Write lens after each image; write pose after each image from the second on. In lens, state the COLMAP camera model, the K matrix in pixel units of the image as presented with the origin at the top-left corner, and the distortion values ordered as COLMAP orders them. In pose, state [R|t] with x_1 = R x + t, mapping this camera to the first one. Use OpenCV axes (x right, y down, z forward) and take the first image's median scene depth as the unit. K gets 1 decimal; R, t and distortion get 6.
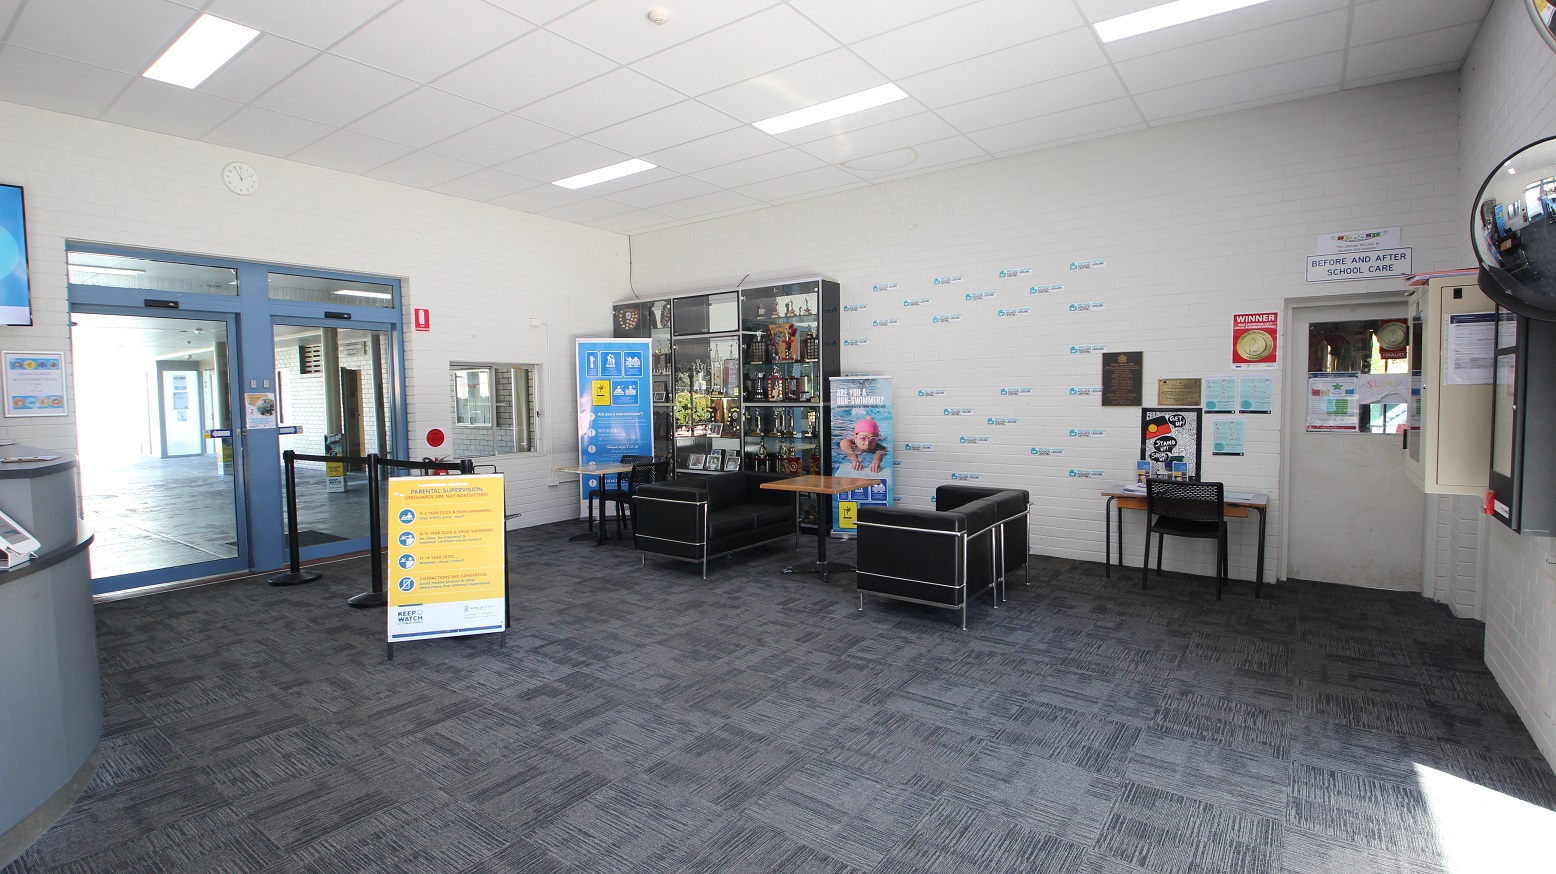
lens RADIAL K [[719.4, 0, 778.0], [0, 719.4, 437.0], [0, 0, 1]] dist [0.019398, -0.033400]
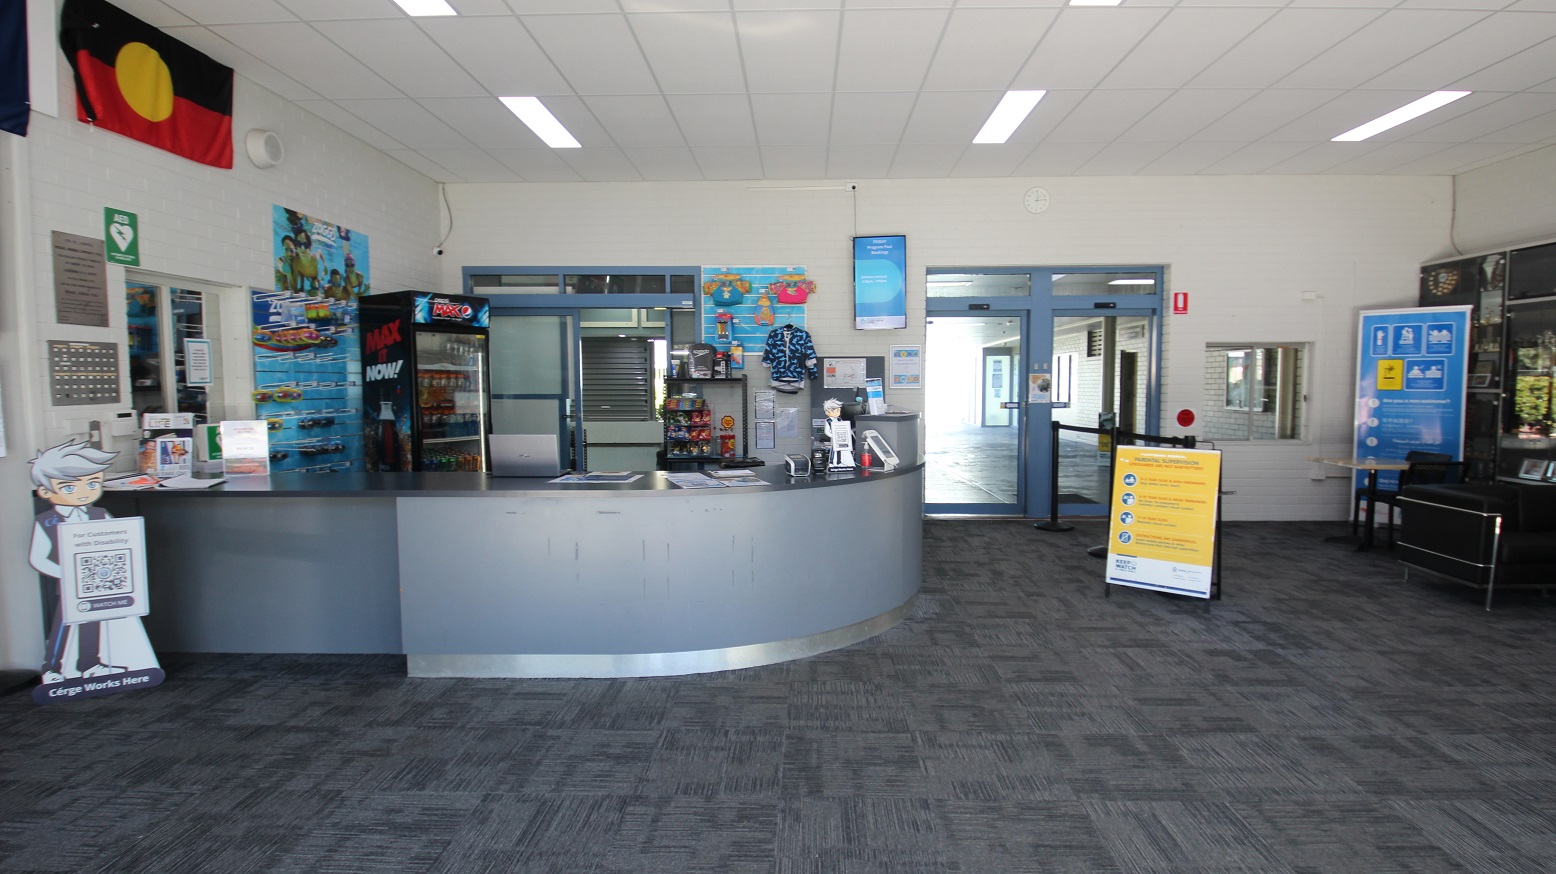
lens RADIAL K [[792.0, 0, 778.0], [0, 792.0, 437.0], [0, 0, 1]] dist [-0.022589, -0.021088]
pose [[0.563314, 0.064564, -0.823717, 0.168353], [-0.050500, 0.997769, 0.043671, 0.012053], [0.824698, 0.016997, 0.565317, -0.150400]]
